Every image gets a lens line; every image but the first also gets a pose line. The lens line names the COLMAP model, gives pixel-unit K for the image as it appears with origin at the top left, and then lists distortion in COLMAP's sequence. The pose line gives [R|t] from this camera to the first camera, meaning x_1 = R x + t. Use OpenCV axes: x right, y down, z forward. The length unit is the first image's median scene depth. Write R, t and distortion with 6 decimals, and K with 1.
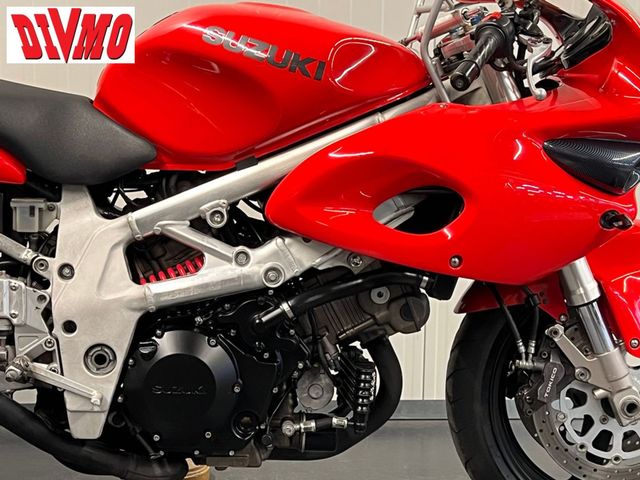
lens RADIAL K [[1175.4, 0, 320.0], [0, 1175.4, 240.0], [0, 0, 1]] dist [0.170614, -0.294044]
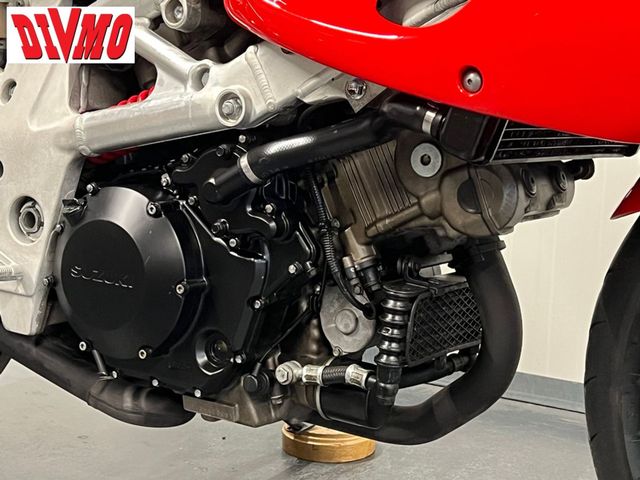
lens RADIAL K [[1175.4, 0, 320.0], [0, 1175.4, 240.0], [0, 0, 1]] dist [0.170614, -0.294044]
pose [[0.810276, 0.098898, -0.577644, 0.347730], [-0.101663, 0.994435, 0.027652, 0.075854], [0.577164, 0.036320, 0.815820, 0.530816]]
